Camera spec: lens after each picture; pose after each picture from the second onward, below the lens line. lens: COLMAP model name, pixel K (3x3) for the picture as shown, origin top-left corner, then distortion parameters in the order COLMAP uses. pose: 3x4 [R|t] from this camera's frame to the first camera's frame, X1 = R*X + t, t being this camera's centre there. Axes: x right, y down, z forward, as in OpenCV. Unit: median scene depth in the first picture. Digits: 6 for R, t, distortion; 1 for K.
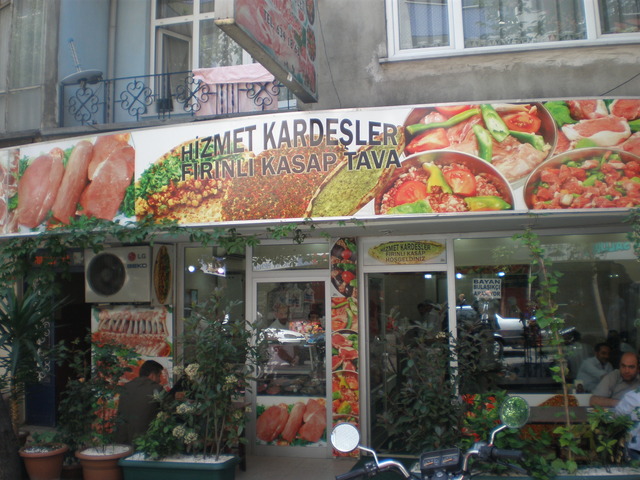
lens RADIAL K [[689.3, 0, 320.0], [0, 689.3, 240.0], [0, 0, 1]] dist [-0.062896, -0.210293]
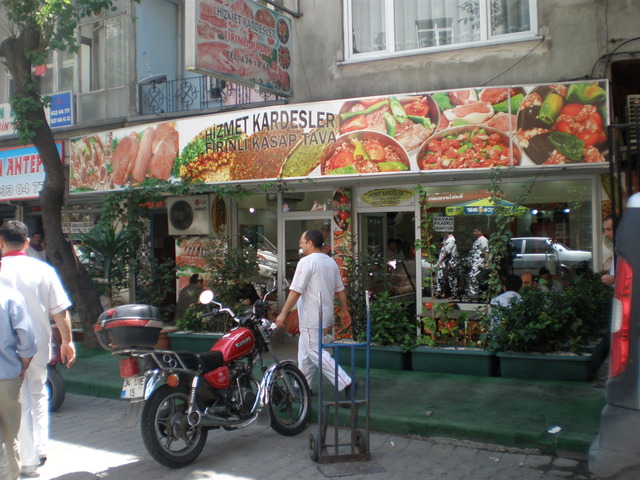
lens RADIAL K [[689.3, 0, 320.0], [0, 689.3, 240.0], [0, 0, 1]] dist [-0.062896, -0.210293]
pose [[0.973468, 0.002489, -0.228812, 0.404186], [0.018983, 0.995615, 0.091596, -0.032399], [0.228037, -0.093509, 0.969152, -0.440959]]
